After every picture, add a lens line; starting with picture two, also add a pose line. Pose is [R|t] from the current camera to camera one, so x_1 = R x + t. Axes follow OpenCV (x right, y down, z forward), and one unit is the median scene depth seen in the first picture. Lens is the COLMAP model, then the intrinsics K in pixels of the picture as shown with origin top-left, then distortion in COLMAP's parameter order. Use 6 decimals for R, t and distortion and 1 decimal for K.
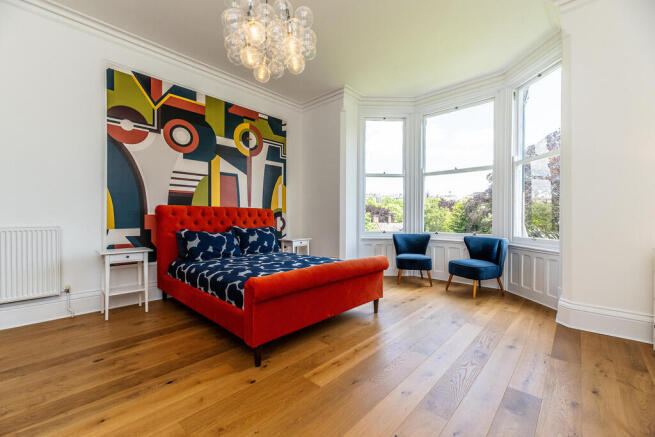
lens RADIAL K [[269.1, 0, 328.0], [0, 269.1, 219.0], [0, 0, 1]] dist [-0.001761, -0.000278]
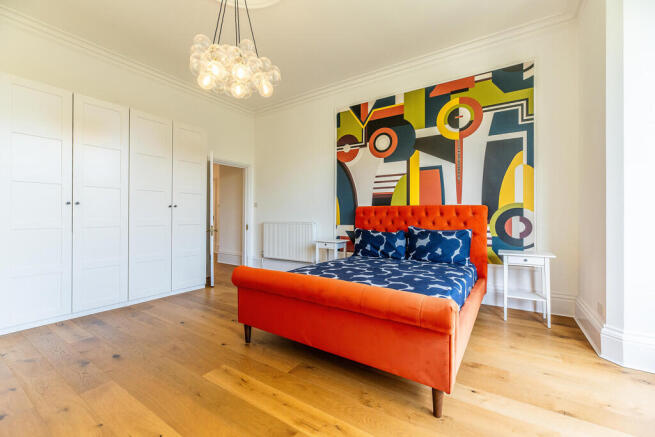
lens RADIAL K [[269.1, 0, 327.2], [0, 269.1, 217.2], [0, 0, 1]] dist [-0.001761, -0.000278]
pose [[0.174172, 0.002734, -0.984712, 0.477079], [-0.007656, 0.999970, 0.001422, -0.003838], [0.984686, 0.007292, 0.174187, 0.560200]]
